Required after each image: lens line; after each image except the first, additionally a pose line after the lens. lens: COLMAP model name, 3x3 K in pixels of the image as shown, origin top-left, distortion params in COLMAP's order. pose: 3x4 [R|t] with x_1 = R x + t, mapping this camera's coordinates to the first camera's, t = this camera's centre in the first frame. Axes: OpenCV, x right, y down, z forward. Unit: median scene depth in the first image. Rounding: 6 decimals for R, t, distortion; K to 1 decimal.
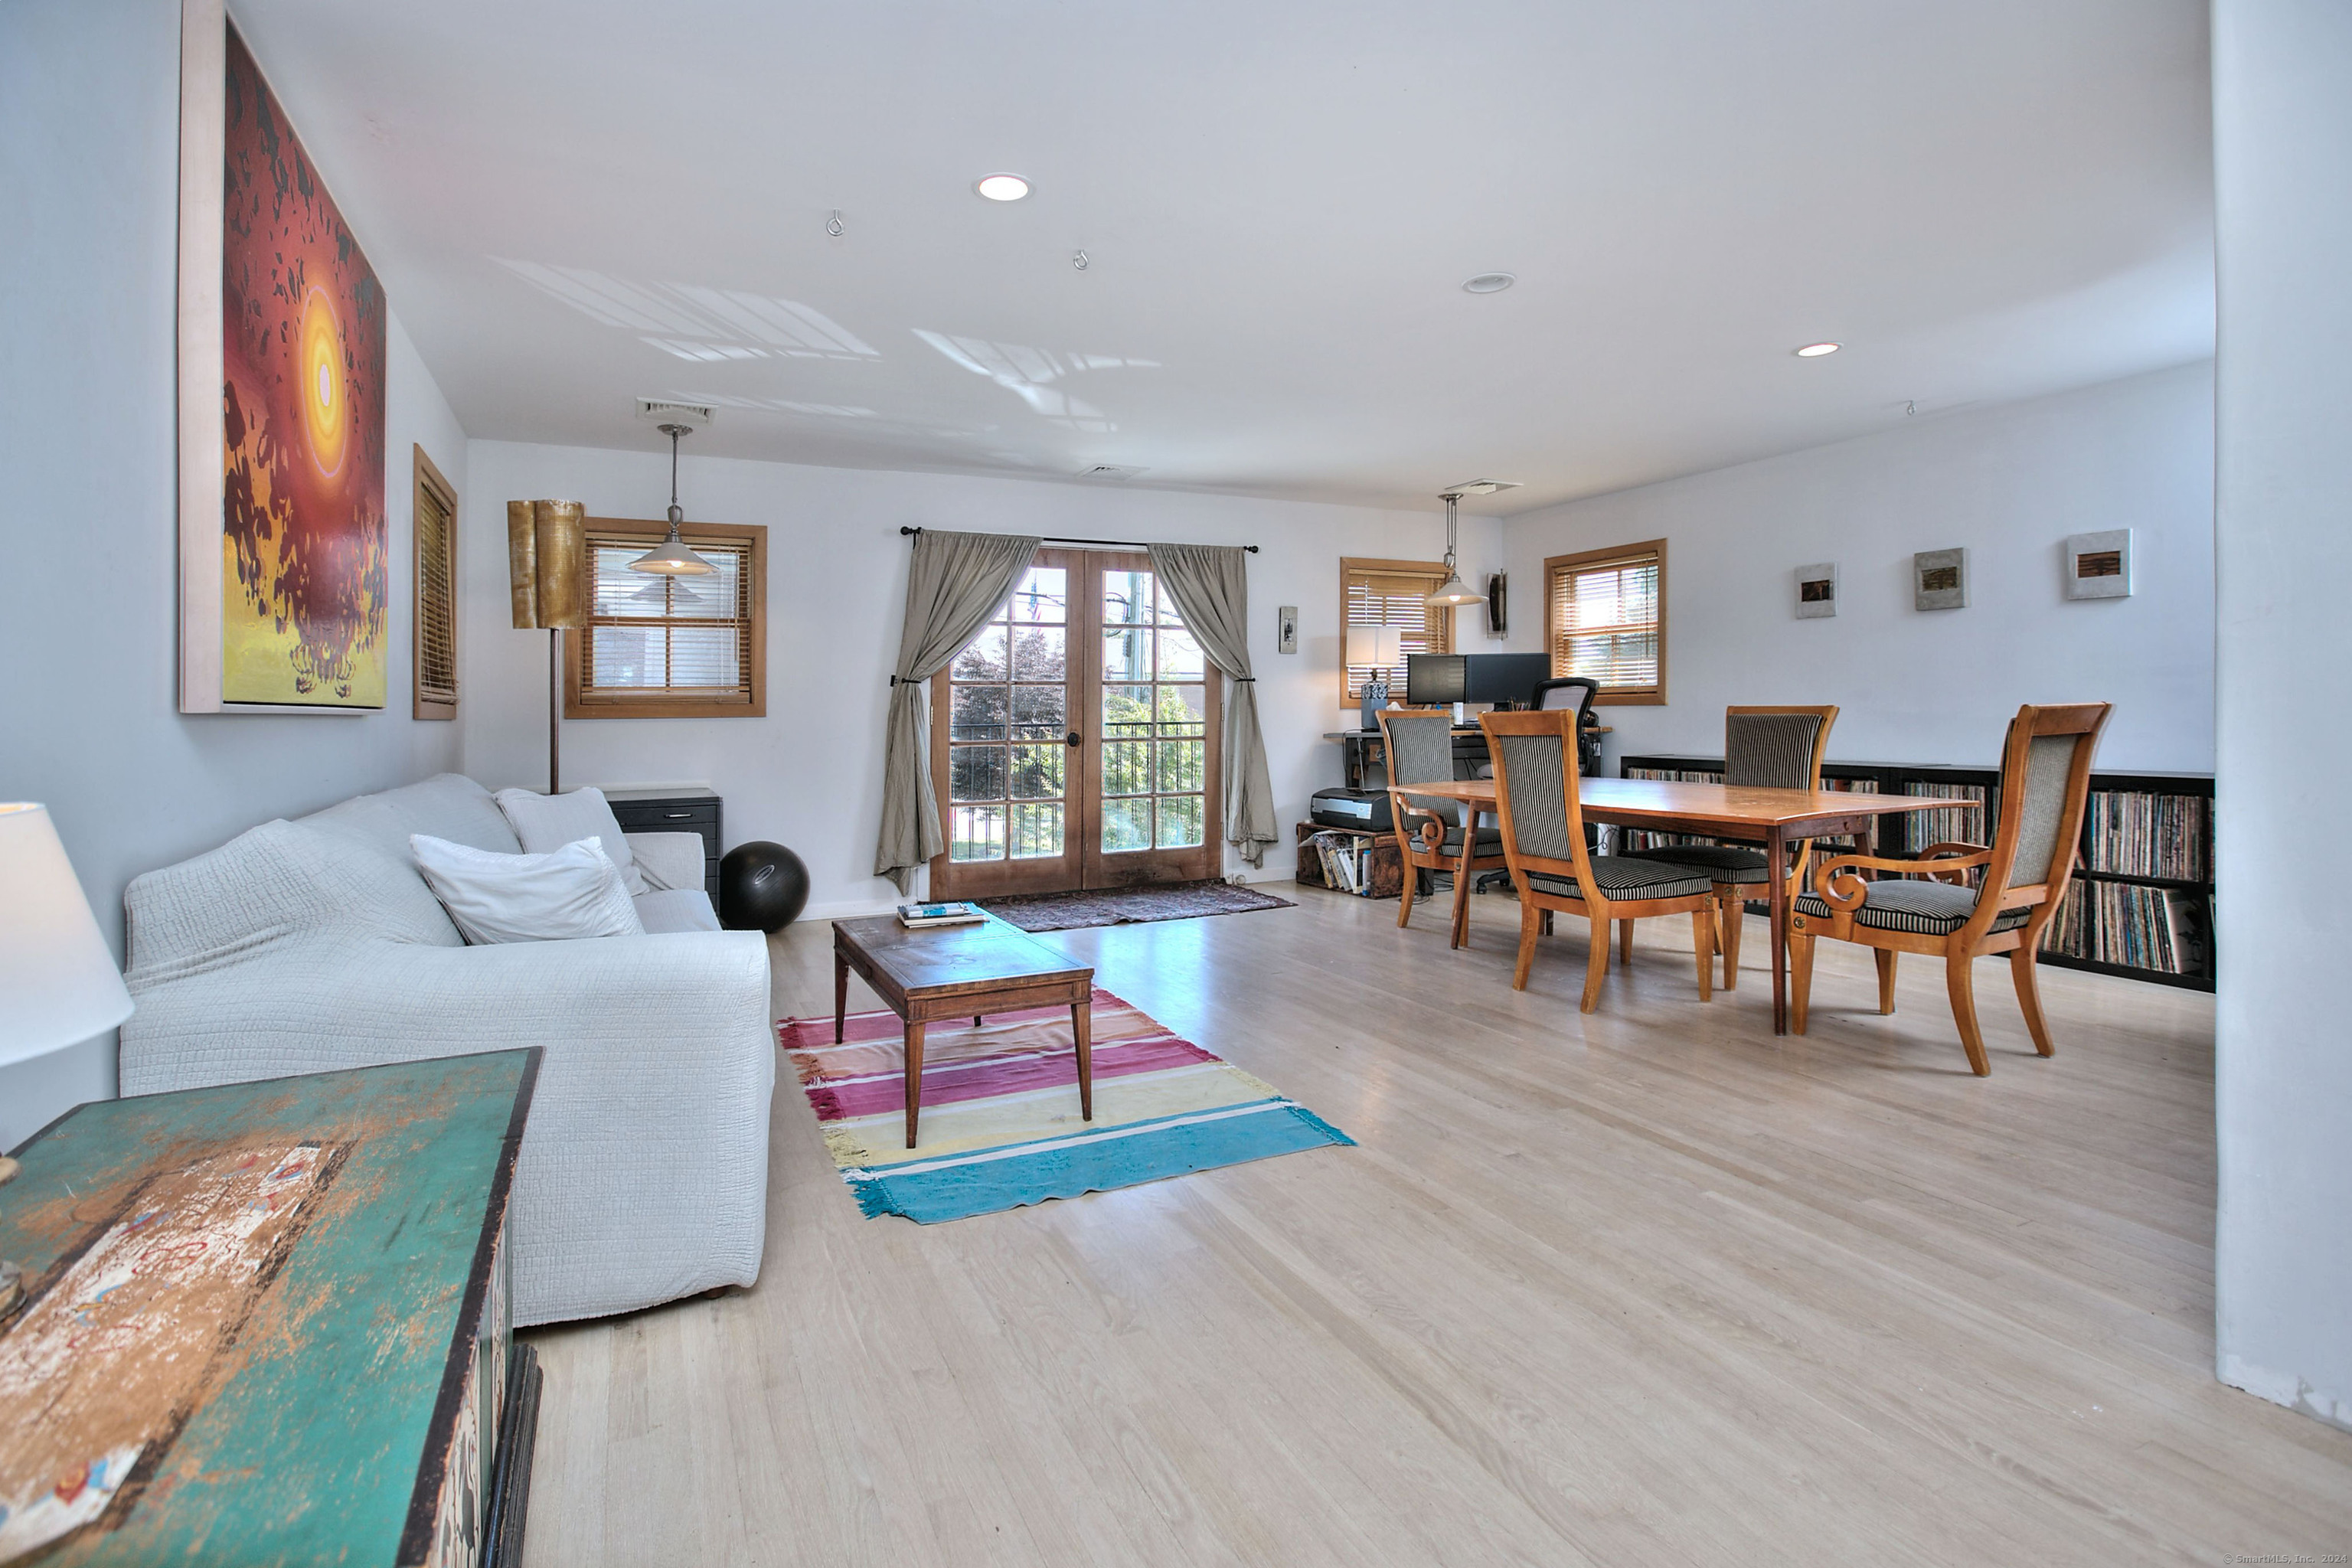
lens RADIAL K [[1041.2, 0, 1191.1], [0, 1041.2, 736.2], [0, 0, 1]] dist [-0.045598, 0.022463]
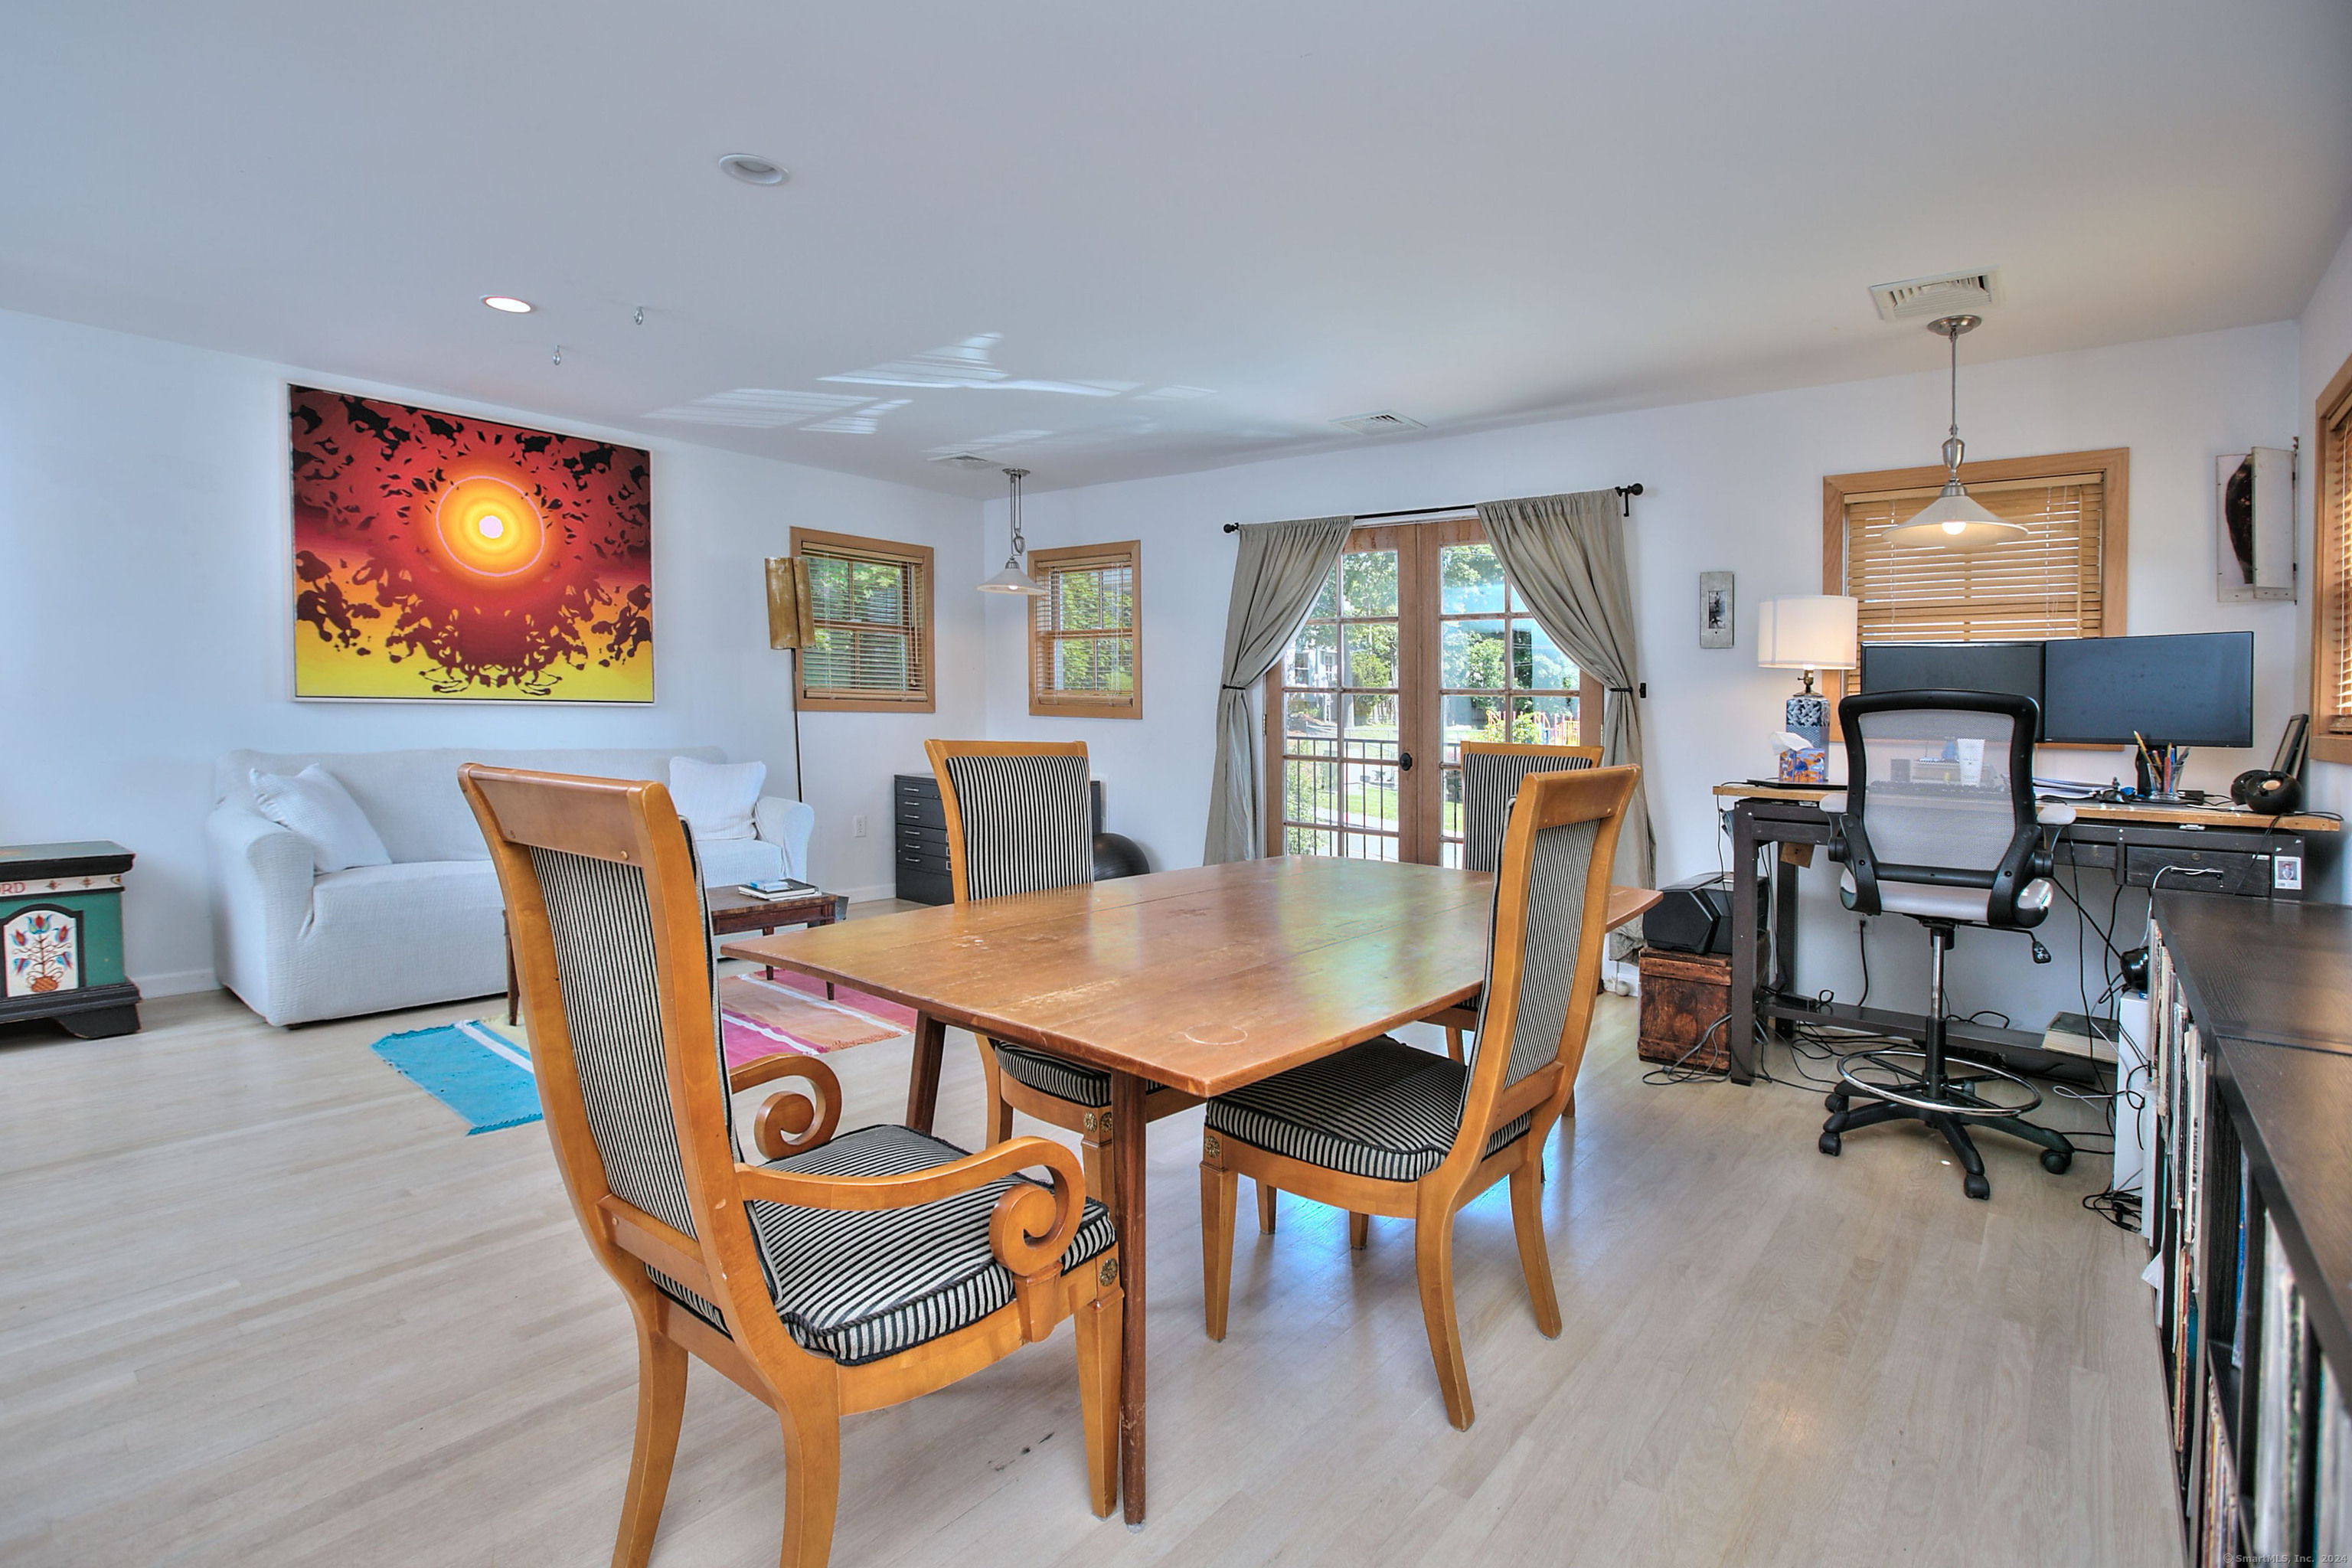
lens RADIAL K [[1097.7, 0, 1129.0], [0, 1097.7, 782.4], [0, 0, 1]] dist [-0.019461, 0.000955]
pose [[0.452384, 0.086213, -0.887646, 0.608000], [-0.052083, 0.996172, 0.070210, -0.032502], [0.890301, 0.014469, 0.455142, 0.465872]]
